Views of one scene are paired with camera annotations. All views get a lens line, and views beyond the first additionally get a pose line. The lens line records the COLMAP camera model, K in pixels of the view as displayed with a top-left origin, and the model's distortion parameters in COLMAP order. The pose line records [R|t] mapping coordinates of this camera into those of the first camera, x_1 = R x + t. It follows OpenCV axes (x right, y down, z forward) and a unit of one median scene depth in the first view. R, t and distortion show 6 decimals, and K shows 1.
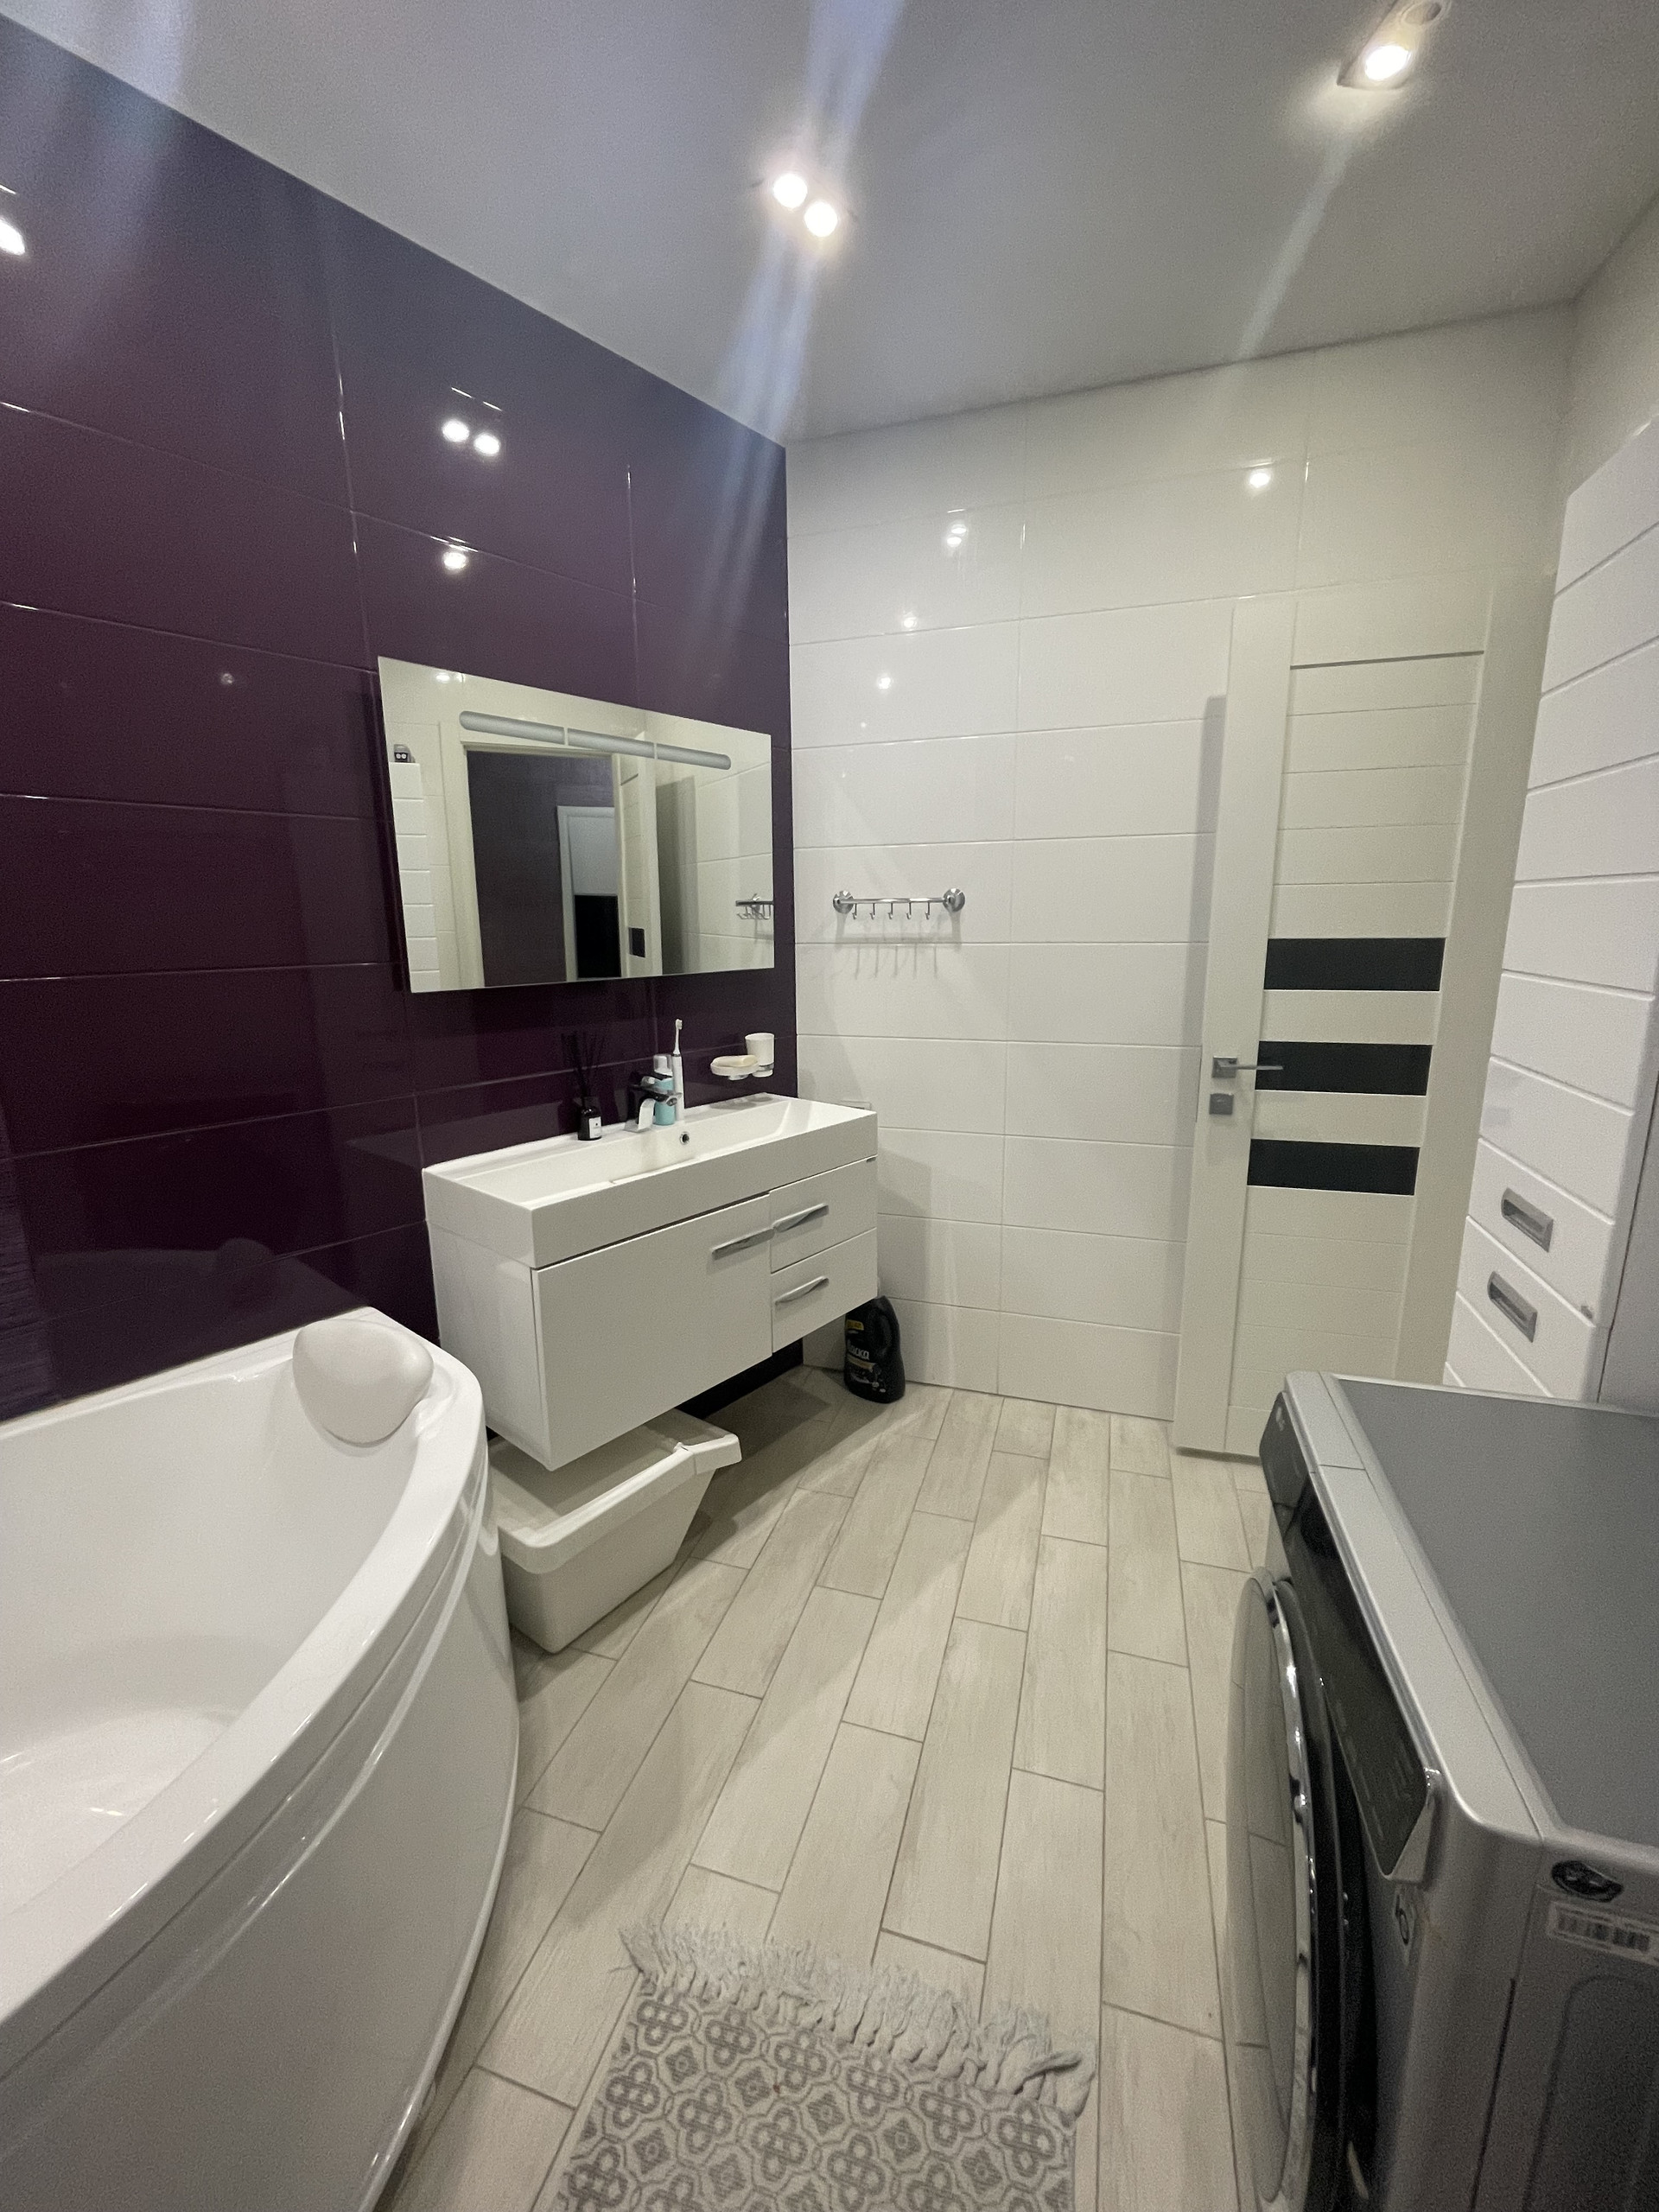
lens RADIAL K [[904.1, 0, 834.6], [0, 904.1, 1103.1], [0, 0, 1]] dist [-0.000203, -0.003076]
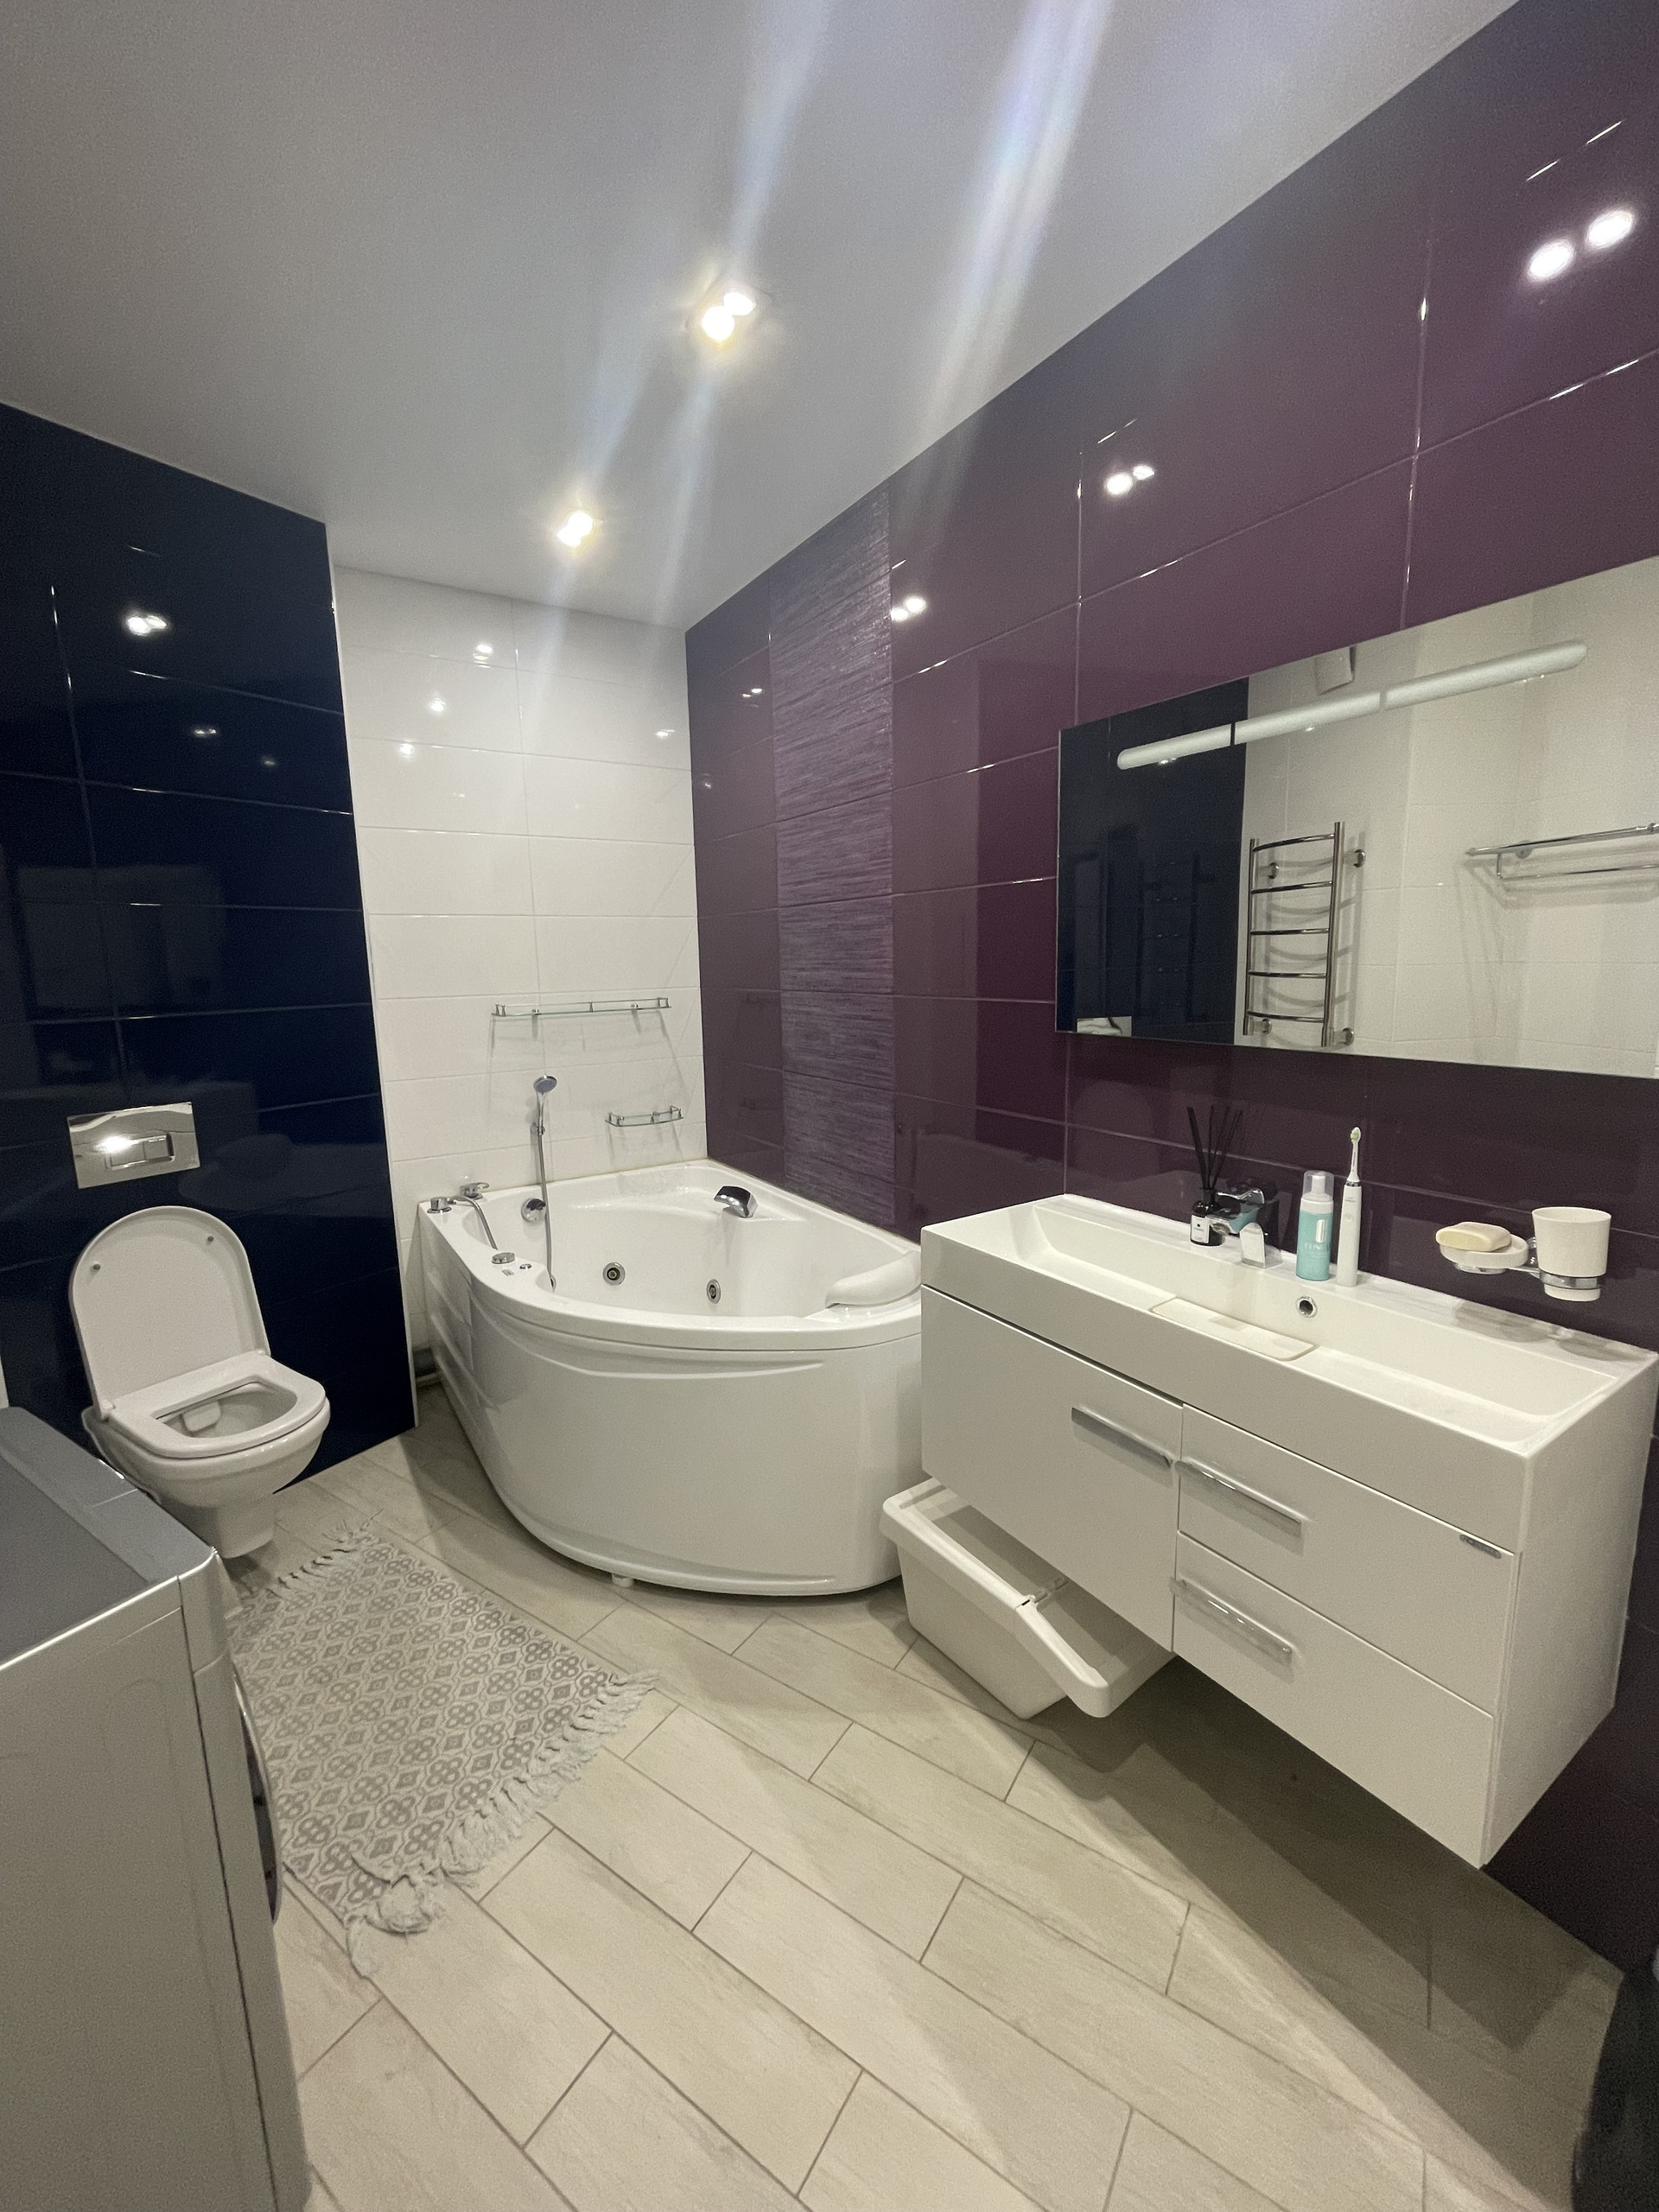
lens RADIAL K [[904.8, 0, 838.2], [0, 904.8, 1100.6], [0, 0, 1]] dist [-0.002424, 0.000583]
pose [[-0.292070, 0.165053, -0.942047, 0.733985], [-0.165185, 0.961487, 0.219672, -0.269486], [0.942024, 0.219772, -0.253558, 1.171558]]
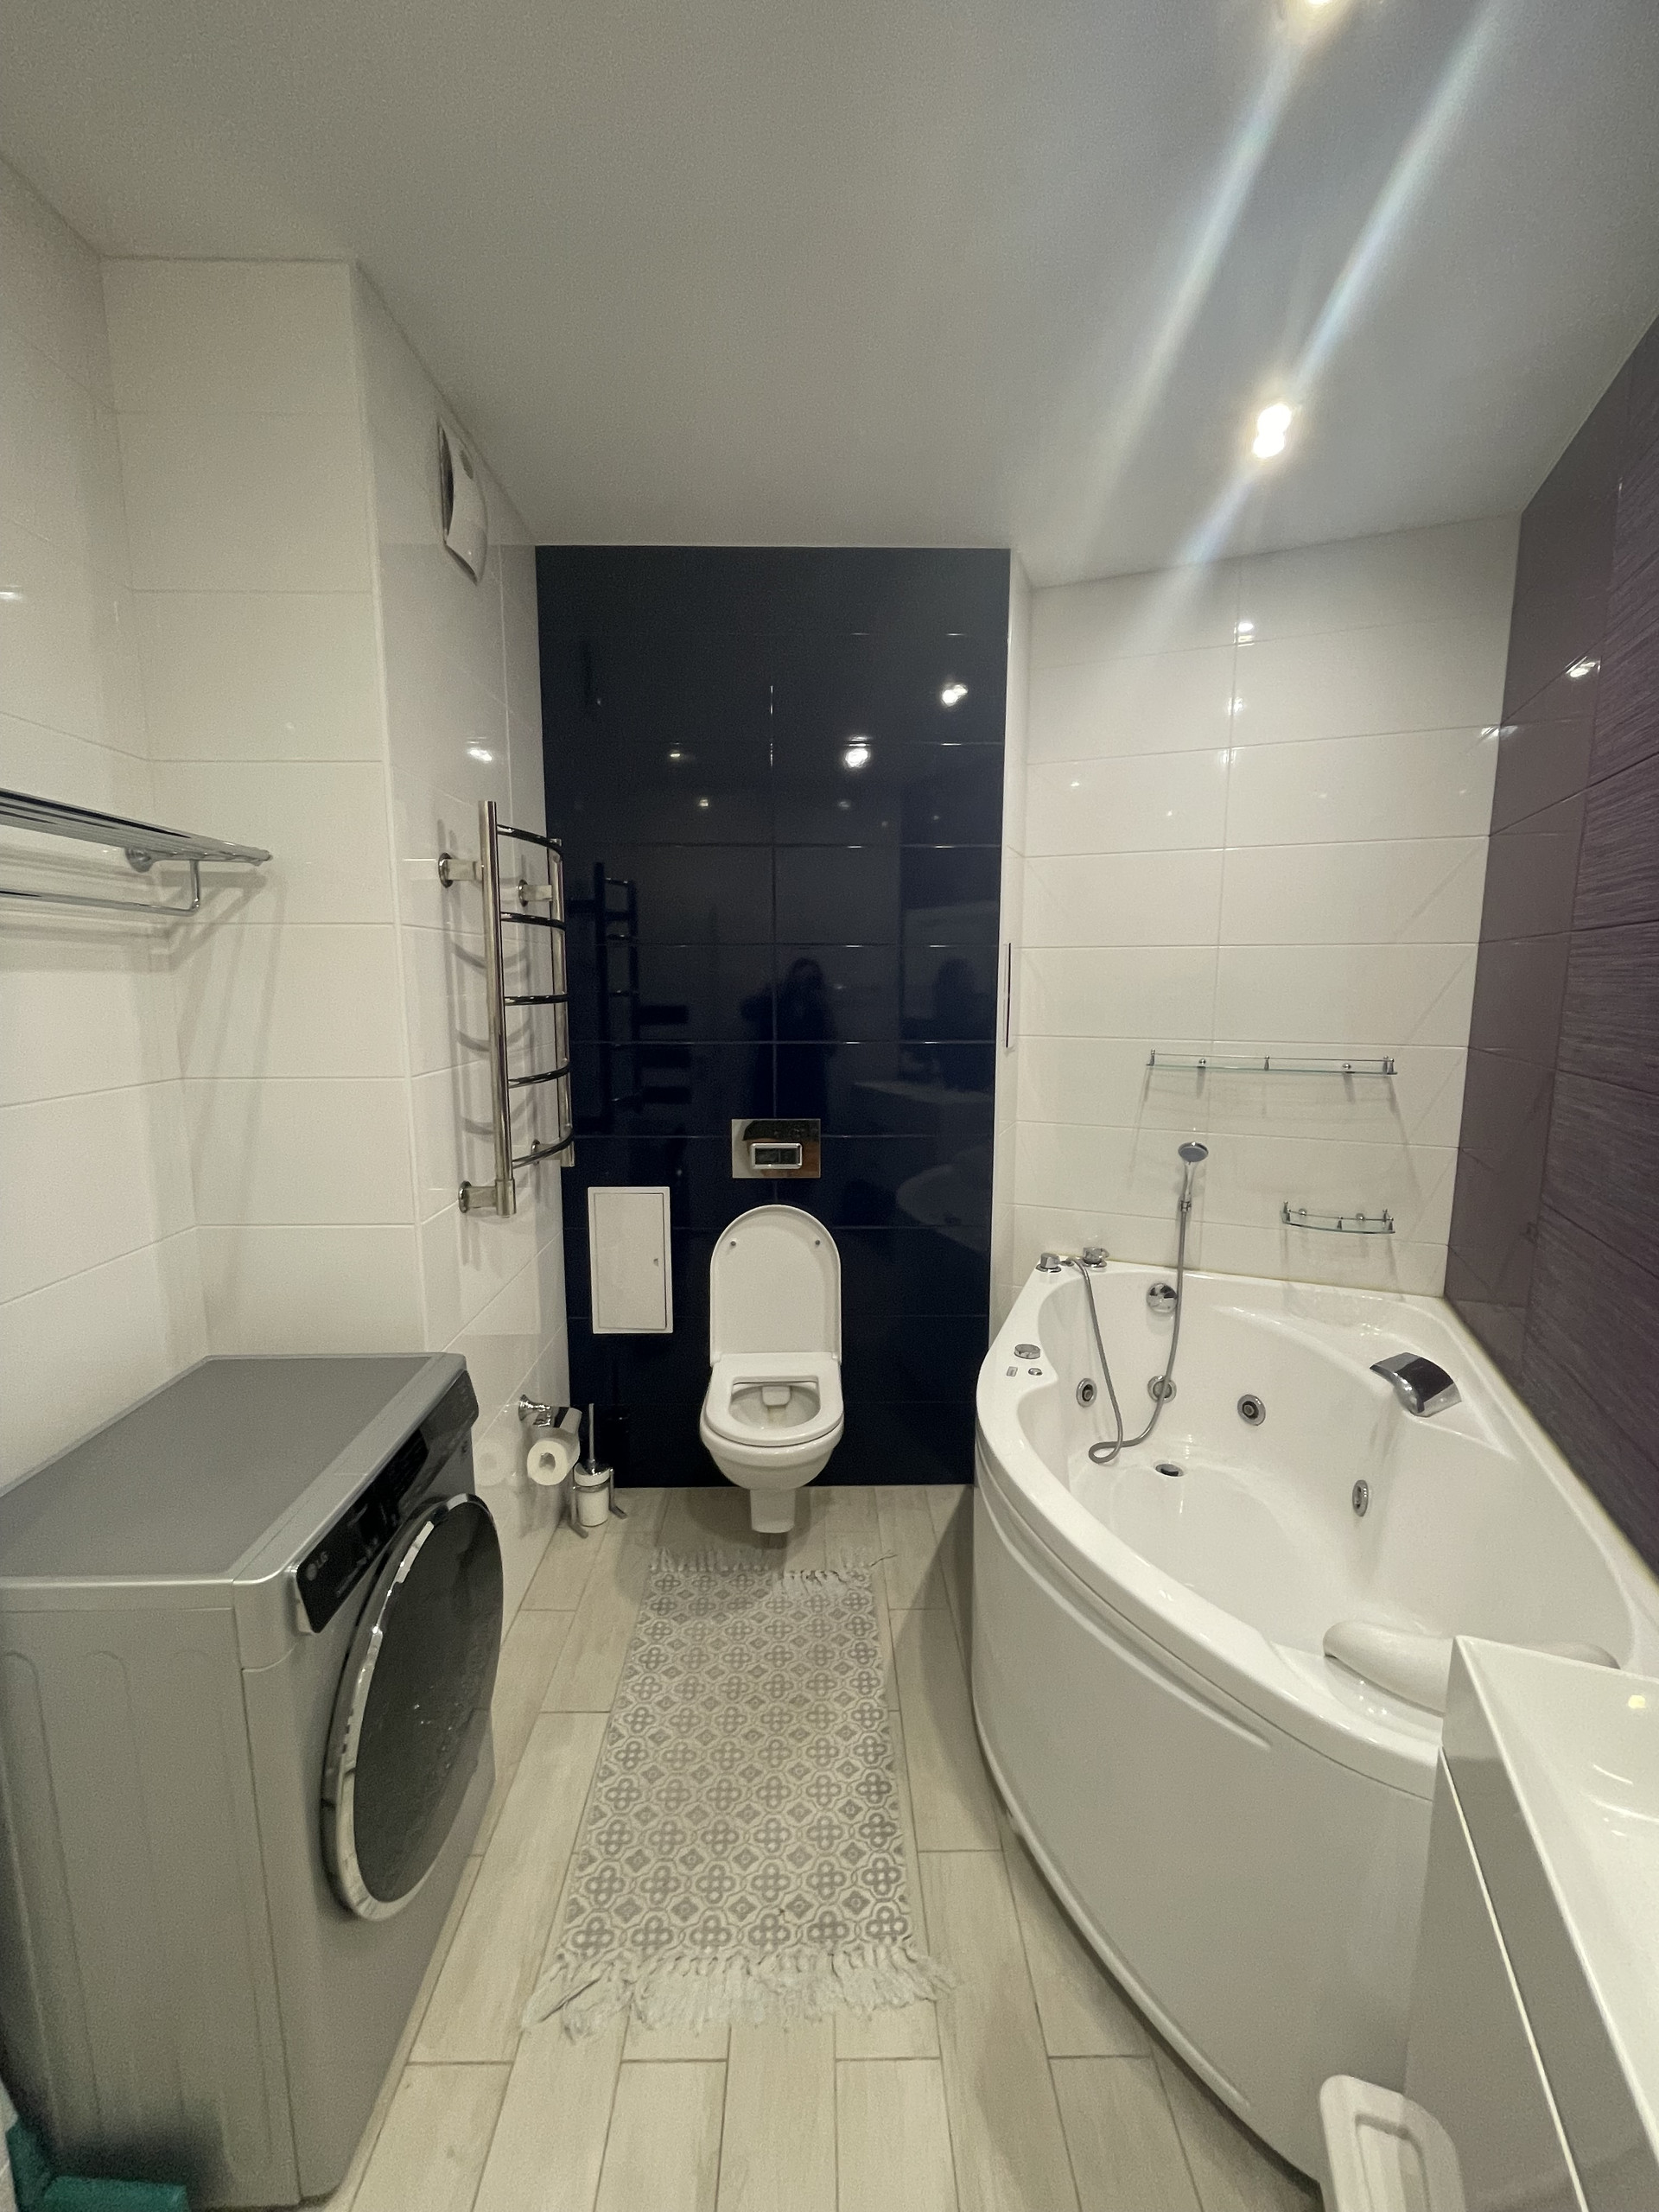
lens RADIAL K [[904.1, 0, 834.6], [0, 904.1, 1103.1], [0, 0, 1]] dist [-0.000203, -0.003076]
pose [[-0.953177, 0.046546, -0.298808, 0.143162], [-0.054924, 0.945006, 0.322408, -0.329884], [0.297382, 0.323724, -0.898202, 1.284935]]
